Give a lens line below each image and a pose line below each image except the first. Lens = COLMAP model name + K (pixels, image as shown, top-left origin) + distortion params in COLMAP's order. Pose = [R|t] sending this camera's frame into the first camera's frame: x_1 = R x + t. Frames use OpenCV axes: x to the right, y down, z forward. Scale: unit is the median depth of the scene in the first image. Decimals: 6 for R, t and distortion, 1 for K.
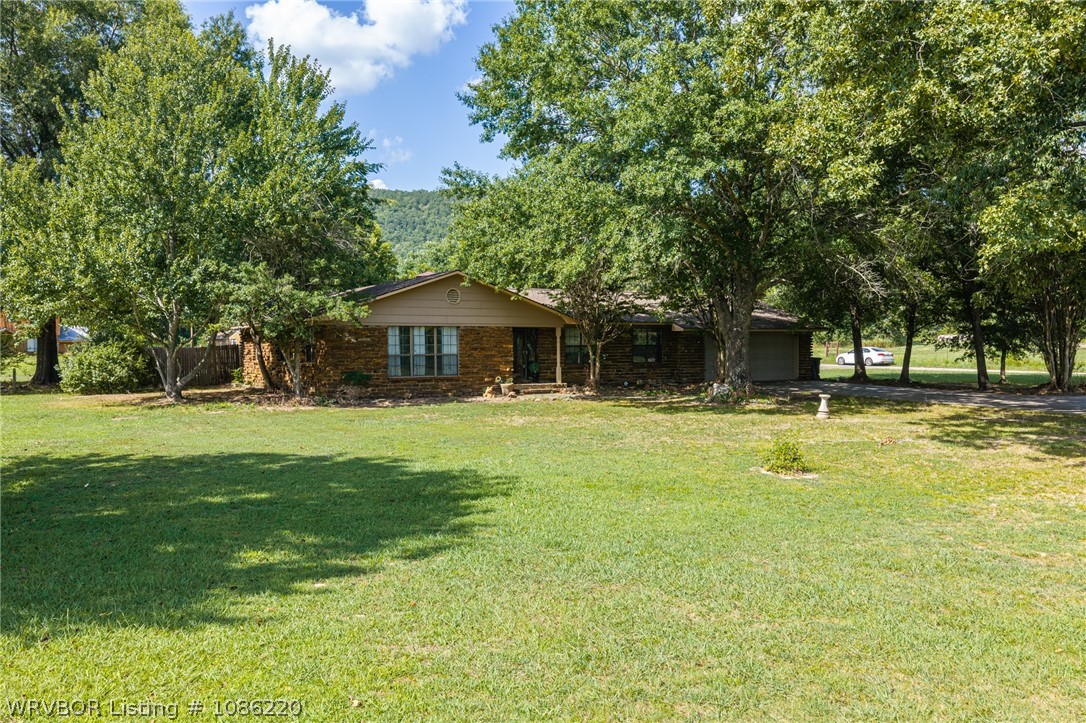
lens RADIAL K [[879.3, 0, 556.8], [0, 879.3, 357.5], [0, 0, 1]] dist [0.004281, -0.003149]
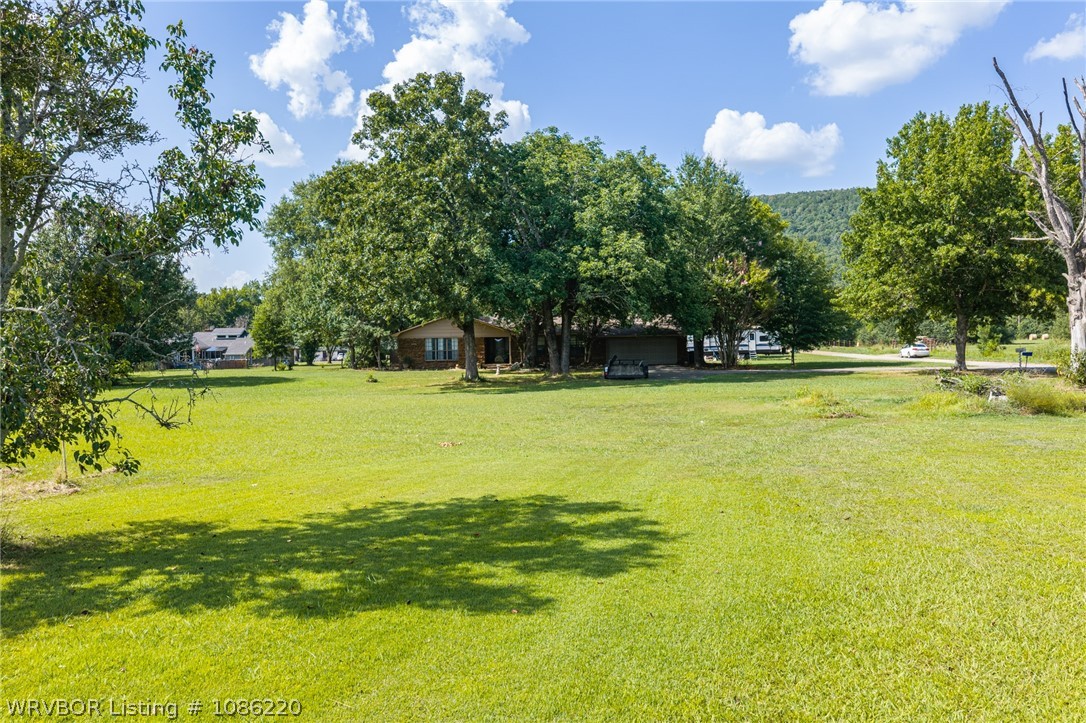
lens RADIAL K [[882.6, 0, 548.2], [0, 882.6, 373.1], [0, 0, 1]] dist [-0.009490, -0.002092]
pose [[0.805568, 0.009419, -0.592428, 1.384359], [0.002095, 0.999822, 0.018745, 0.012621], [0.592500, -0.016342, 0.805405, -0.645073]]
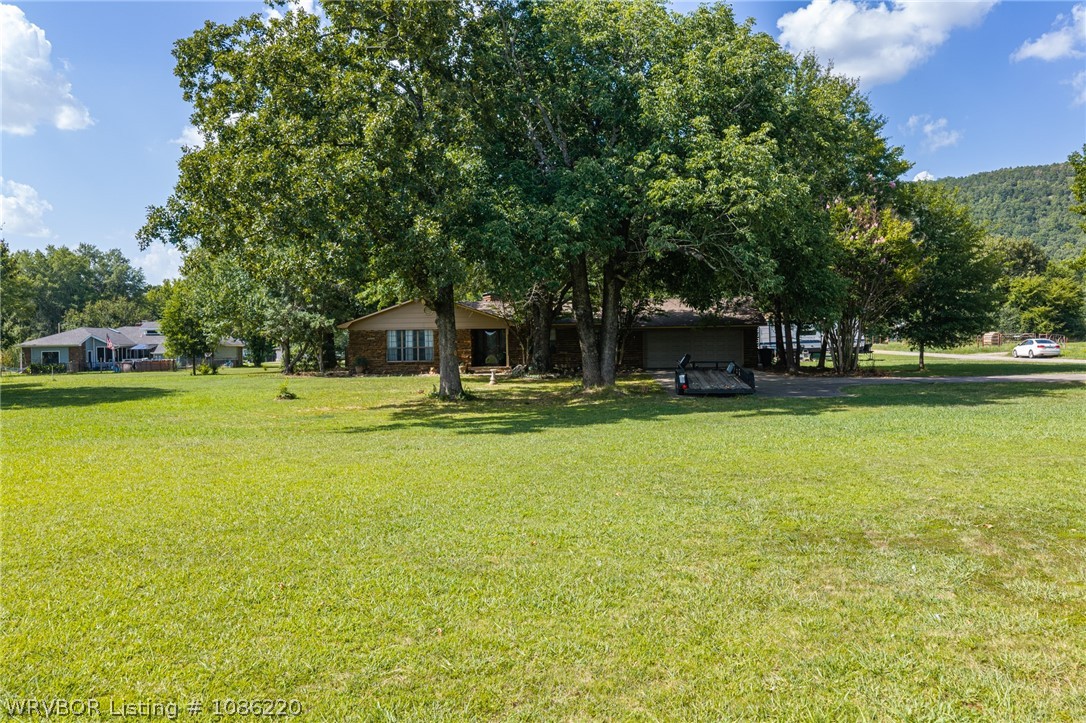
lens RADIAL K [[879.3, 0, 556.8], [0, 879.3, 357.5], [0, 0, 1]] dist [0.004281, -0.003149]
pose [[0.820786, -0.000590, -0.571235, 0.955853], [0.001671, 0.999998, 0.001368, 0.012608], [0.571233, -0.002077, 0.820785, -0.145809]]
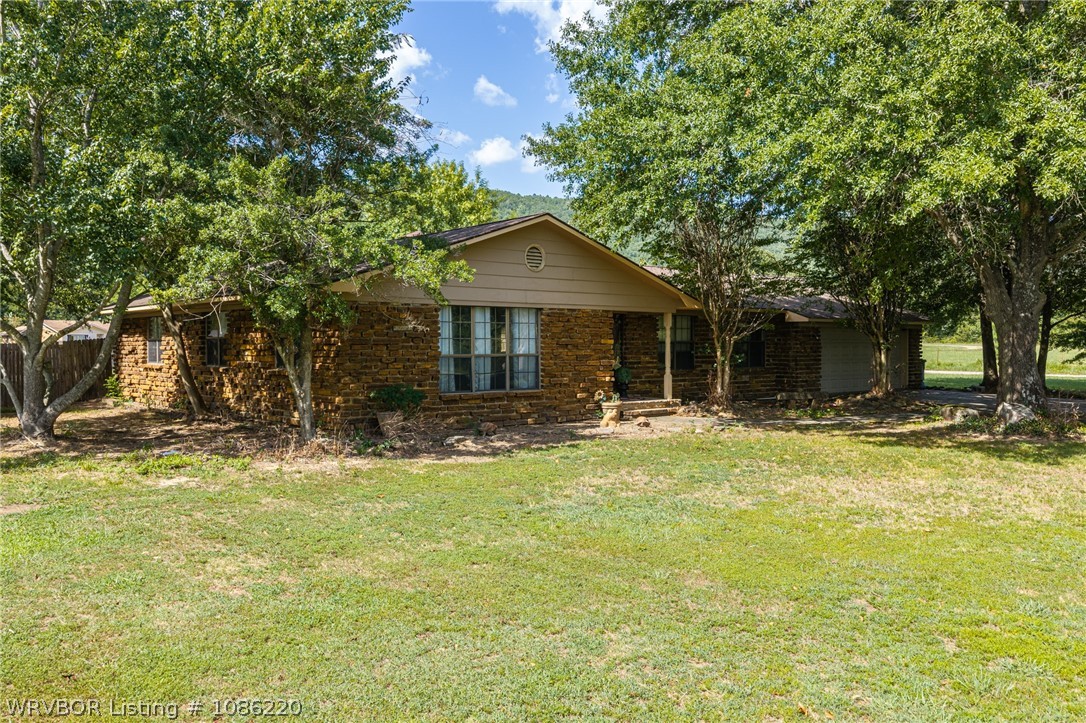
lens RADIAL K [[882.6, 0, 548.2], [0, 882.6, 373.1], [0, 0, 1]] dist [-0.009490, -0.002092]
pose [[0.980909, -0.003143, 0.194441, -0.226510], [-0.000386, 0.999836, 0.018109, -0.001863], [-0.194466, -0.017838, 0.980747, 0.407147]]
